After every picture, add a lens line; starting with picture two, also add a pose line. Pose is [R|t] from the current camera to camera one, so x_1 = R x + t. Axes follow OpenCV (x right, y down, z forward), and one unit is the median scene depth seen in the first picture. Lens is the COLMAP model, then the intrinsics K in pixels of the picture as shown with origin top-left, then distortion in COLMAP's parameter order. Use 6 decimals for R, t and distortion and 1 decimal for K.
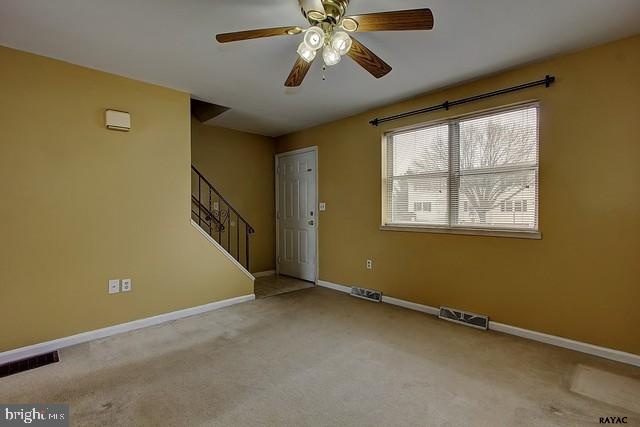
lens RADIAL K [[295.3, 0, 320.9], [0, 295.3, 212.8], [0, 0, 1]] dist [-0.009826, 0.001989]
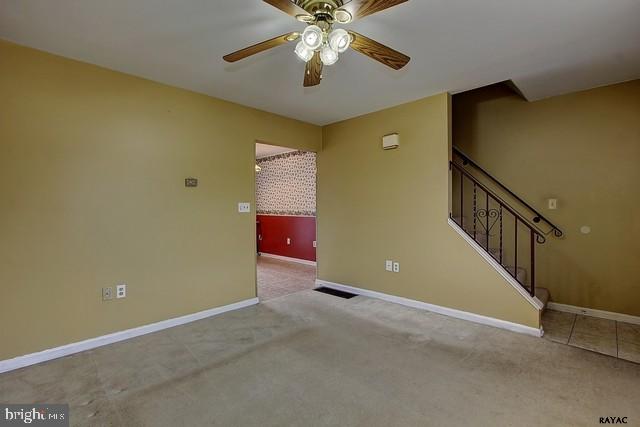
lens RADIAL K [[295.3, 0, 305.1], [0, 295.3, 212.8], [0, 0, 1]] dist [-0.009826, 0.001989]
pose [[-0.009721, 0.015130, -0.999838, 0.572226], [-0.006359, 0.999864, 0.015192, -0.008727], [0.999933, 0.006506, -0.009624, 0.550674]]
